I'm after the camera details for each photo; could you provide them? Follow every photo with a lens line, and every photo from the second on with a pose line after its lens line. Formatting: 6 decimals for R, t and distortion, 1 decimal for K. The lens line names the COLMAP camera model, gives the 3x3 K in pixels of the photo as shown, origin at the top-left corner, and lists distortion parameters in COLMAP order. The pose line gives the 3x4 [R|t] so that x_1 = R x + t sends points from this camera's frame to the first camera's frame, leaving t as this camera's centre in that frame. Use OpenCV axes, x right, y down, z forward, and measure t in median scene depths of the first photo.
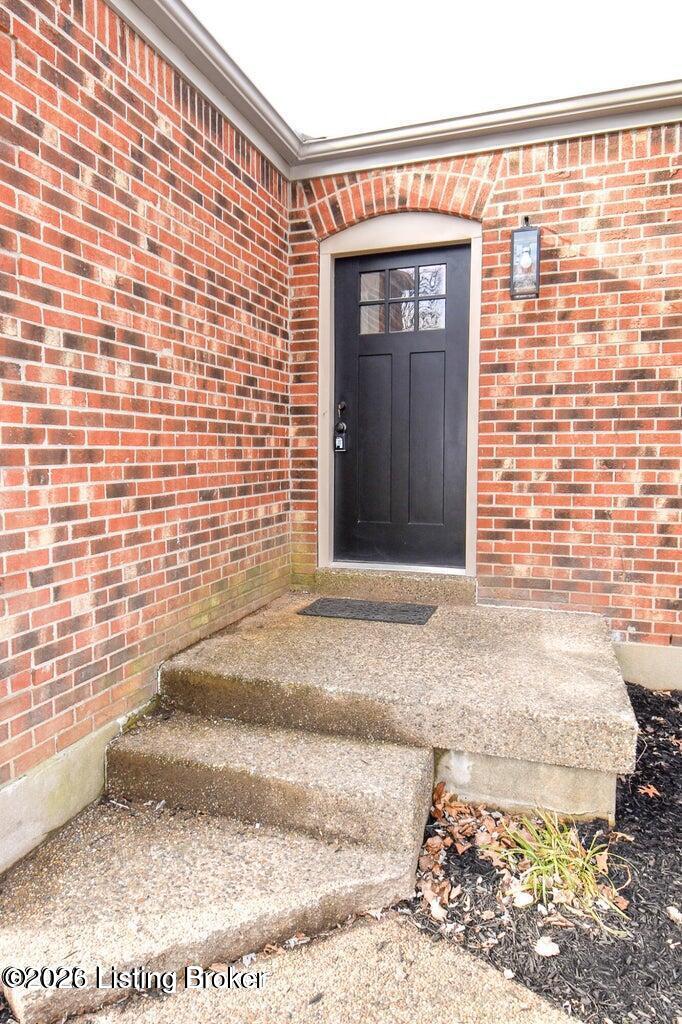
lens RADIAL K [[692.3, 0, 303.9], [0, 692.3, 510.2], [0, 0, 1]] dist [0.002945, 0.000167]
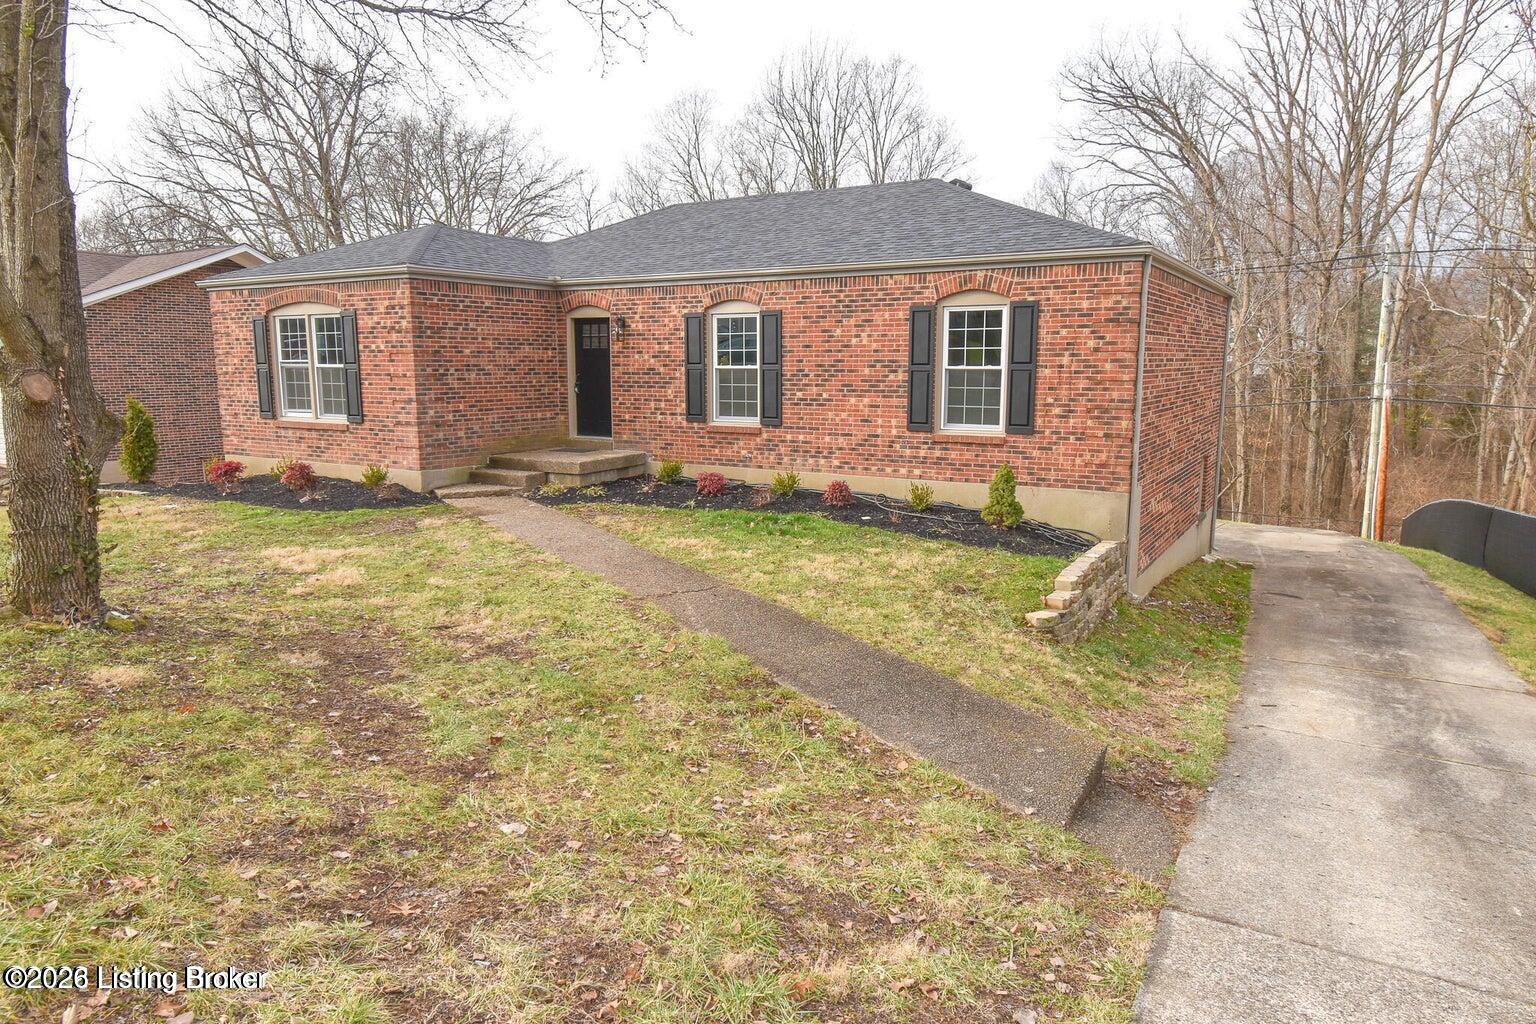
lens RADIAL K [[902.7, 0, 768.0], [0, 902.7, 512.0], [0, 0, 1]] dist [0.045919, 0.000377]
pose [[0.985844, 0.030323, -0.164899, 1.611048], [-0.017444, 0.996722, 0.078998, 0.095780], [0.166754, -0.075003, 0.983142, -2.731048]]
